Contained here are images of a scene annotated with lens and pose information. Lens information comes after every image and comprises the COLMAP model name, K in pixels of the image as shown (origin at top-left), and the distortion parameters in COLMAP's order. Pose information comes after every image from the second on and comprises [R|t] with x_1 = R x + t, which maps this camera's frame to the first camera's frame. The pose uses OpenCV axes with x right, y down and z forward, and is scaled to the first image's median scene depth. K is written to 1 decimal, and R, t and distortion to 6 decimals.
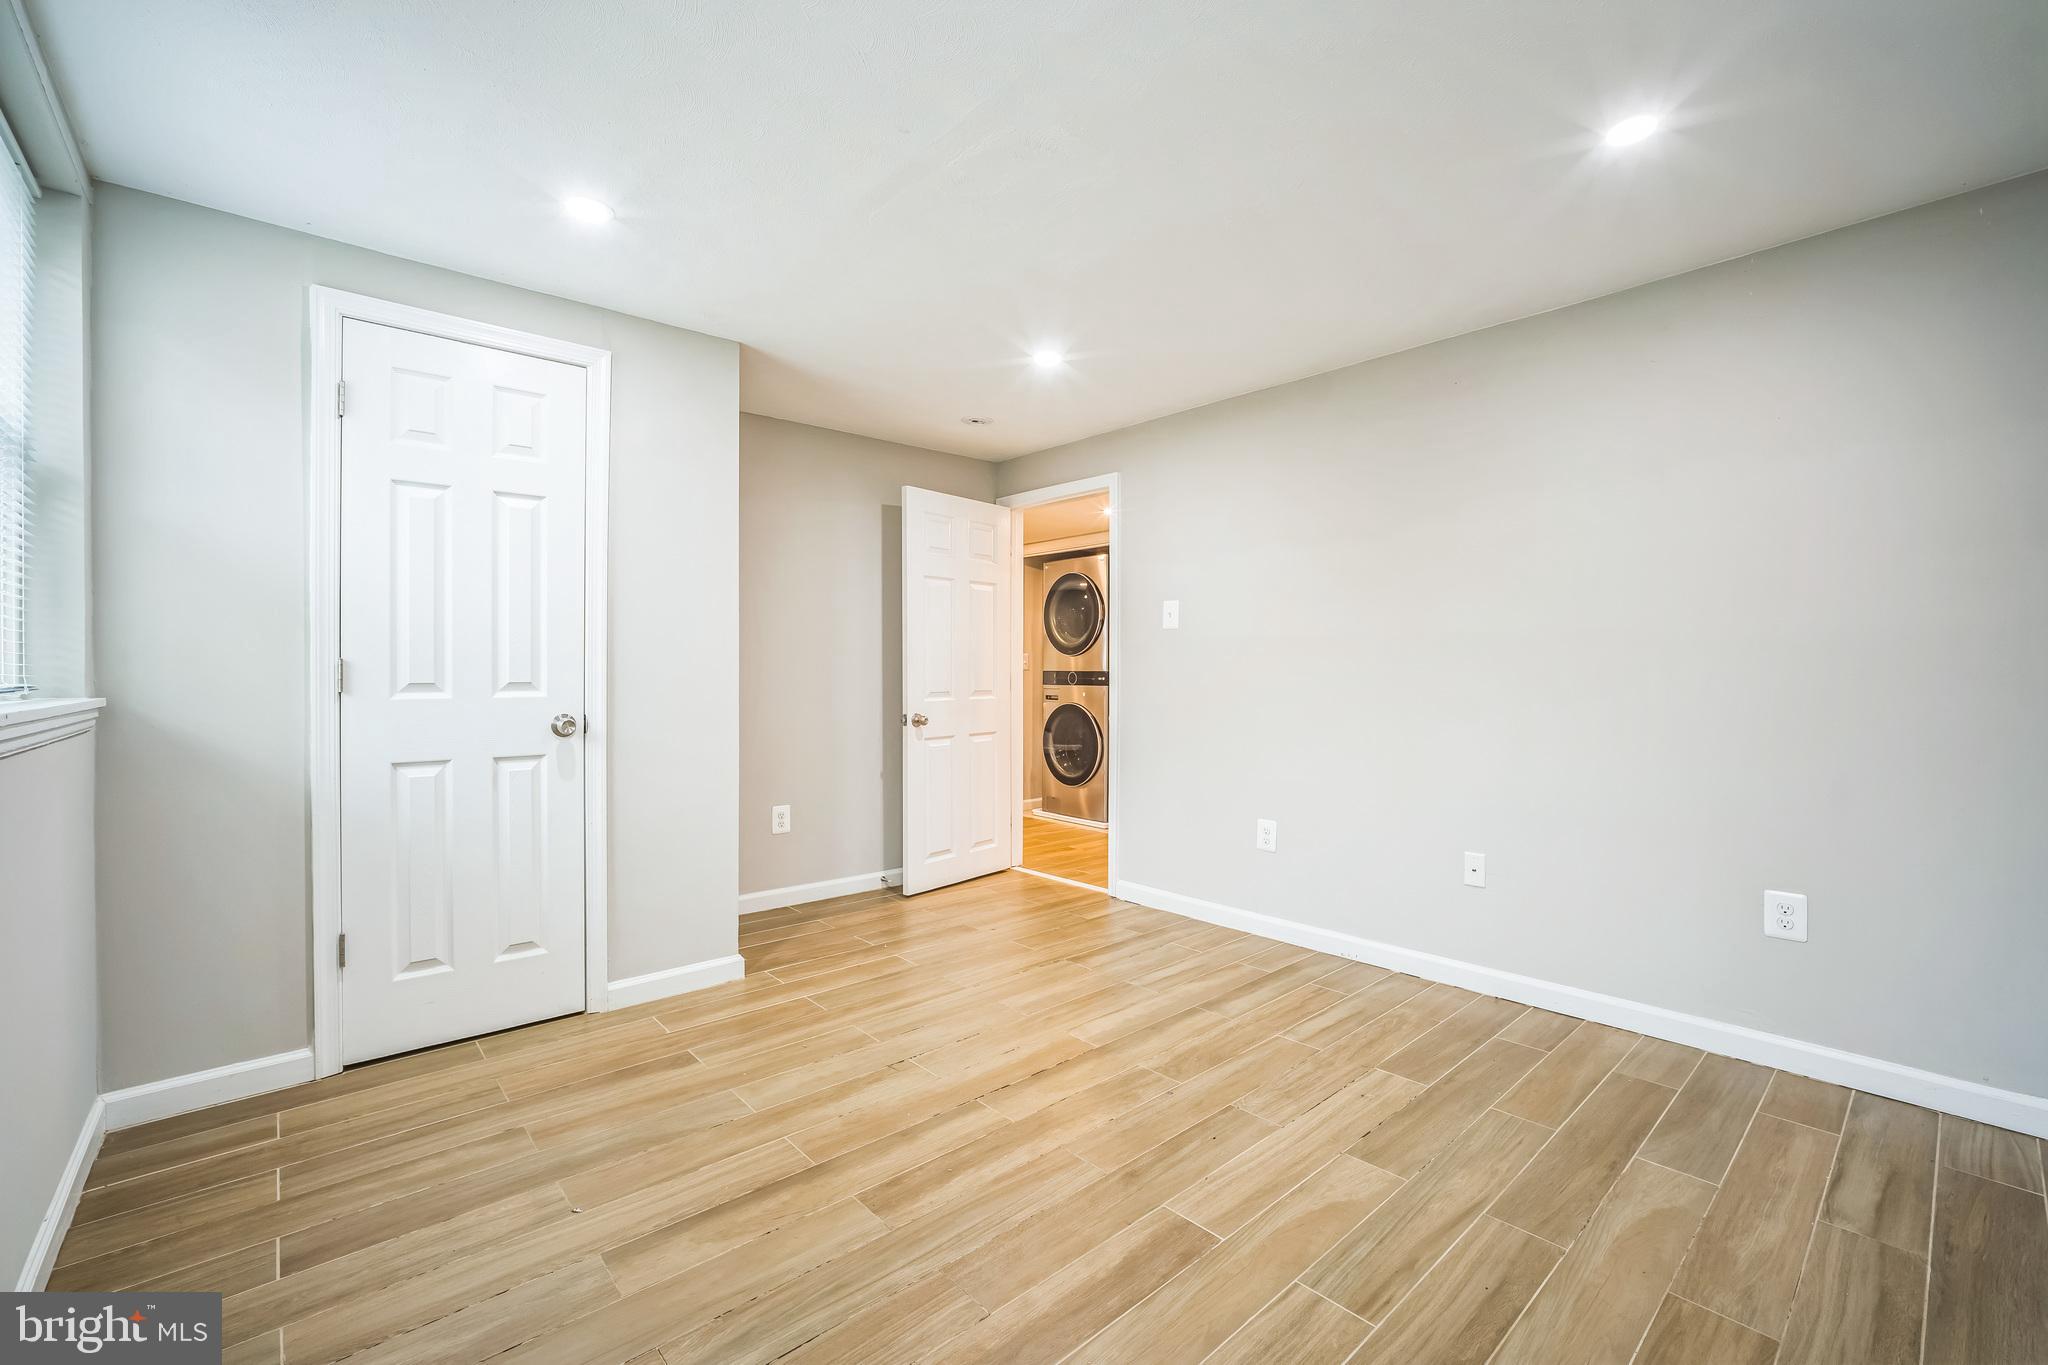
lens RADIAL K [[868.2, 0, 1029.5], [0, 868.2, 671.9], [0, 0, 1]] dist [-0.039032, 0.014888]
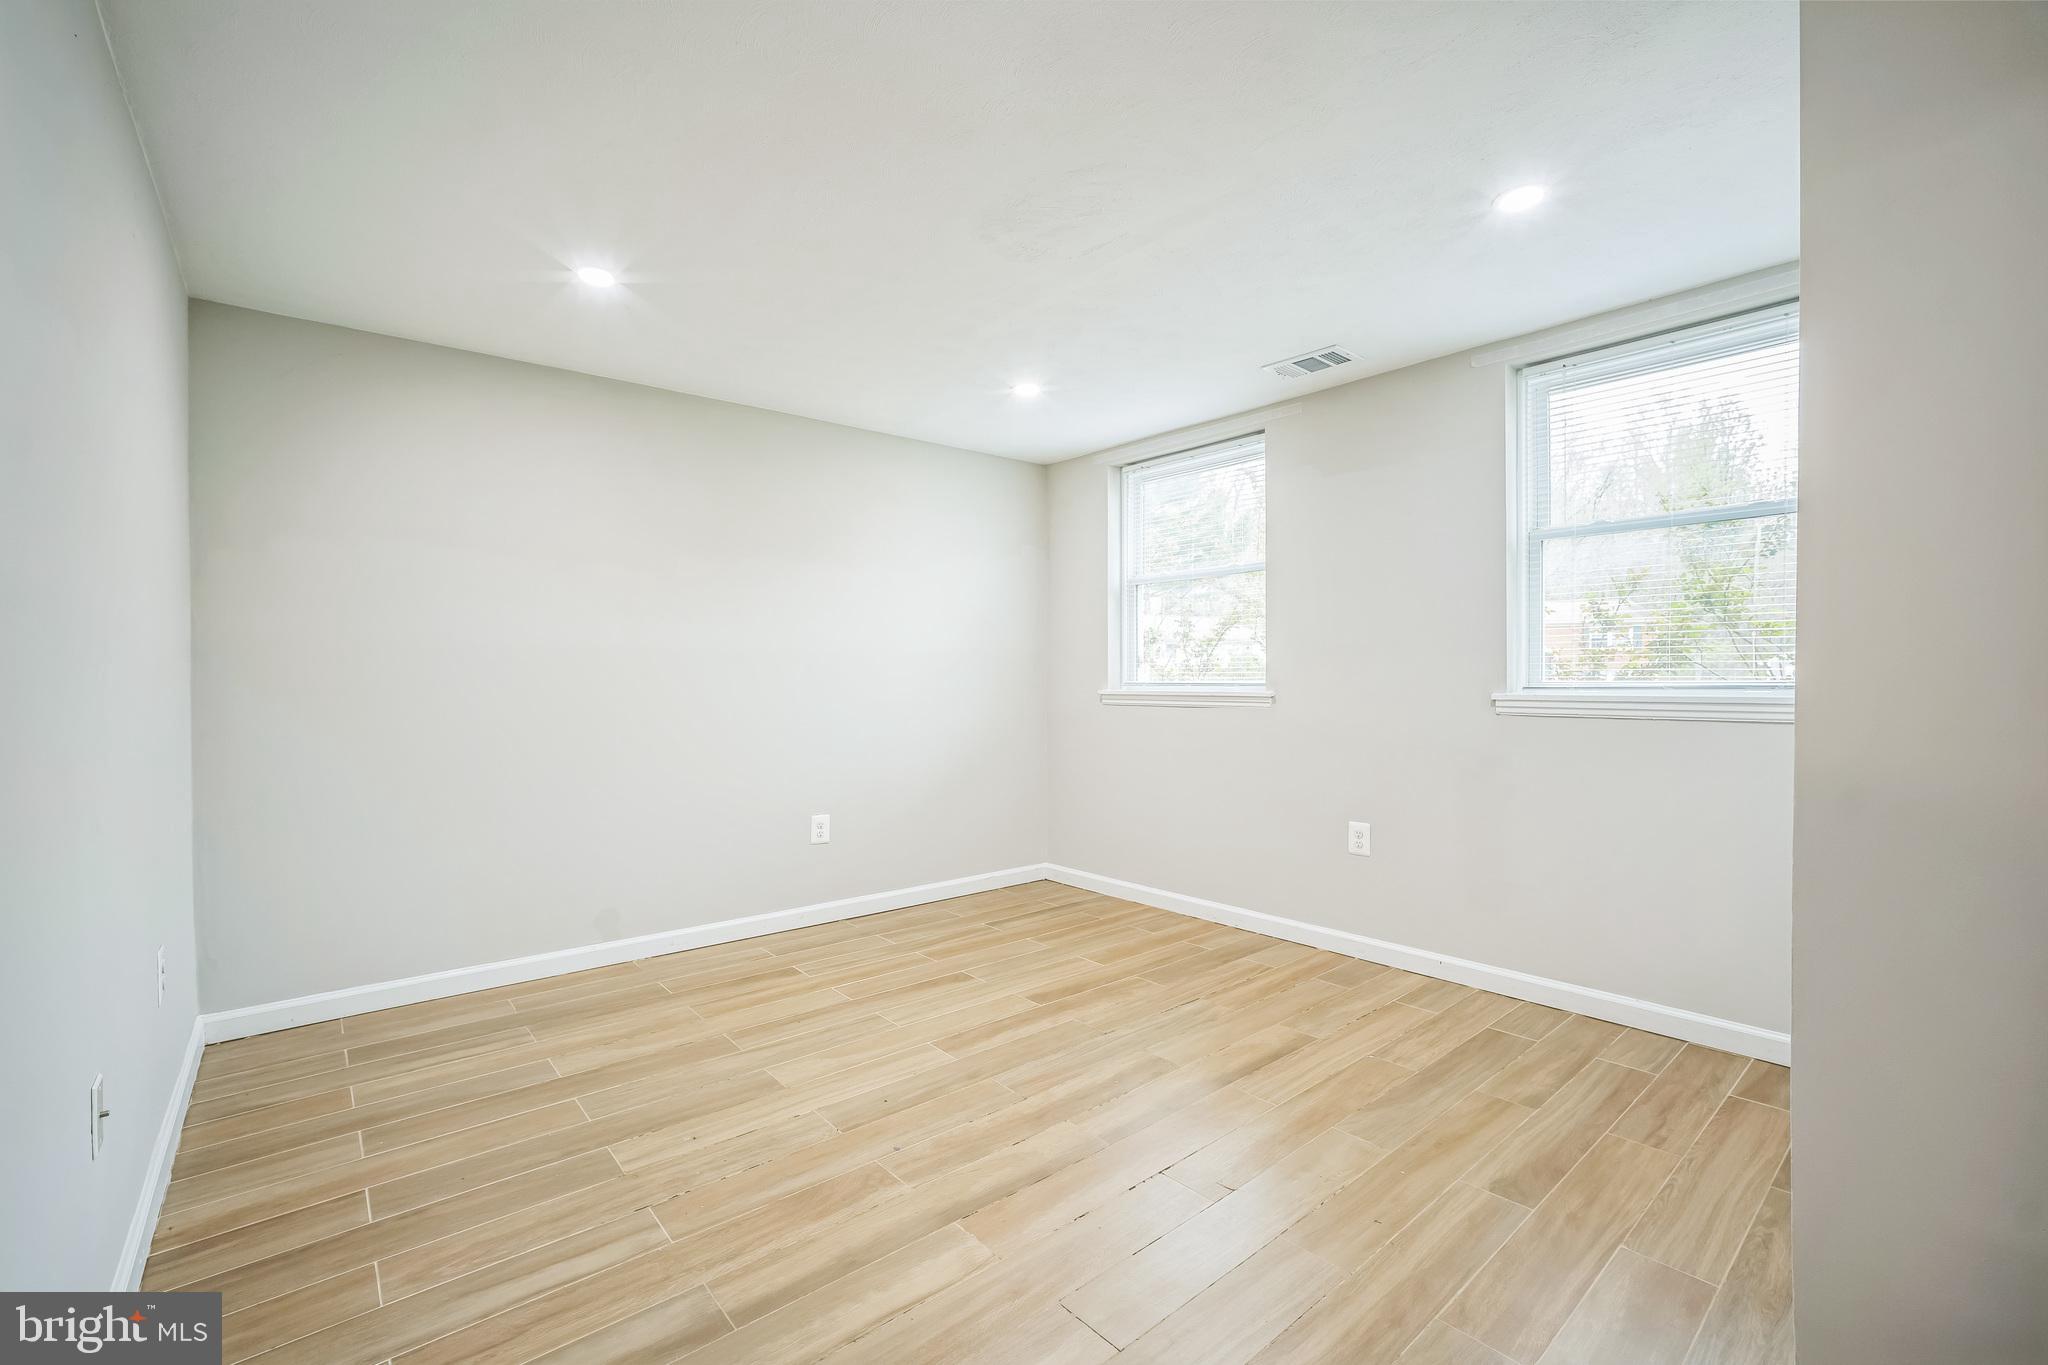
lens RADIAL K [[868.2, 0, 1029.5], [0, 868.2, 671.9], [0, 0, 1]] dist [-0.039032, 0.014888]
pose [[-0.999712, 0.008519, 0.022432, -0.000080], [0.008428, 0.999956, -0.004156, -0.005736], [-0.022466, -0.003966, -0.999740, 2.183455]]
